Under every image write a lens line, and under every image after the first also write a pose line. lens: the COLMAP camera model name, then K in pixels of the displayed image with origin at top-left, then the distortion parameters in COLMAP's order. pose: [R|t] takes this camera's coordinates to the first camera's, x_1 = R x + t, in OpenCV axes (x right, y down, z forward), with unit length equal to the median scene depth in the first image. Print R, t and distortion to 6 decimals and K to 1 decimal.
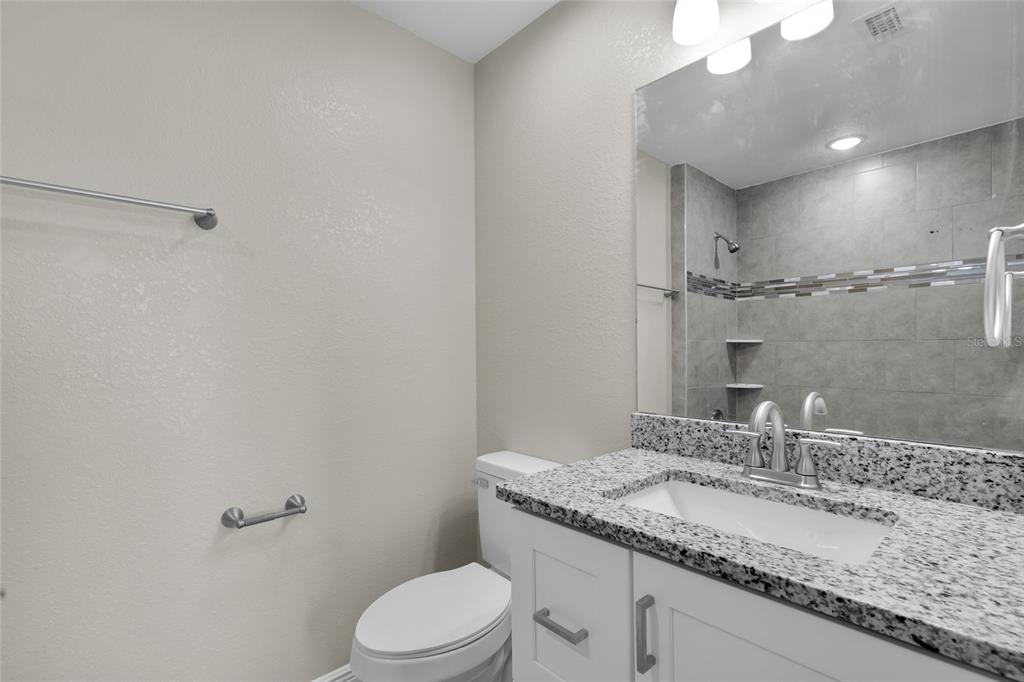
lens RADIAL K [[470.4, 0, 512.0], [0, 470.4, 341.0], [0, 0, 1]] dist [0.000563, 0.000019]
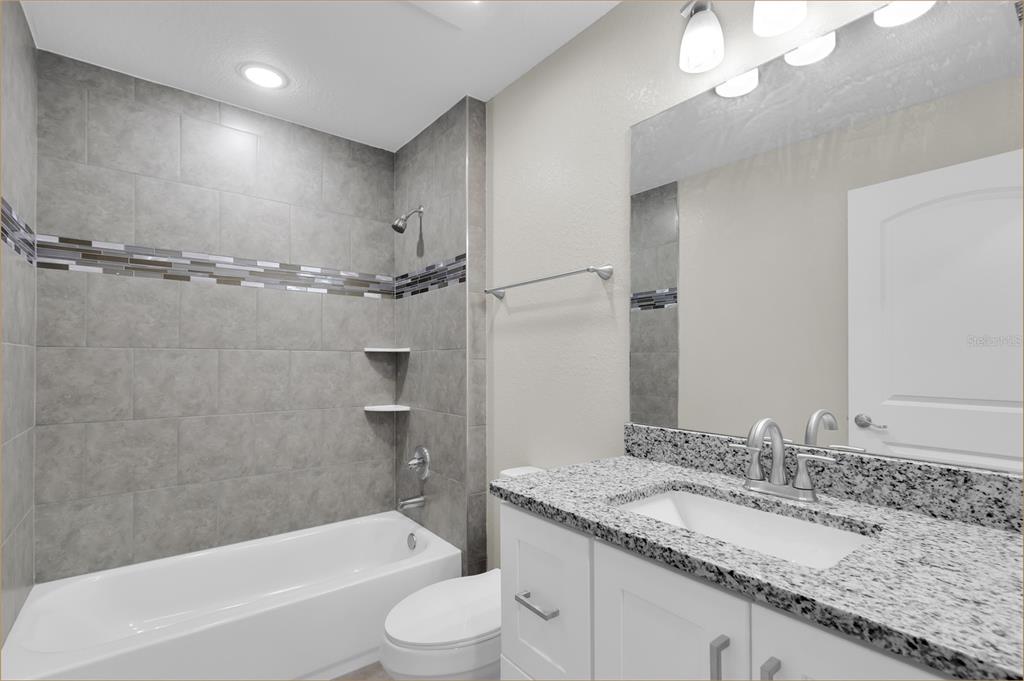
lens RADIAL K [[473.0, 0, 513.7], [0, 473.0, 350.9], [0, 0, 1]] dist [0.000331, 0.000078]
pose [[0.995526, 0.008228, -0.094129, 0.090125], [-0.009187, 0.999910, -0.009762, 0.000146], [0.094040, 0.010583, 0.995512, -0.092129]]
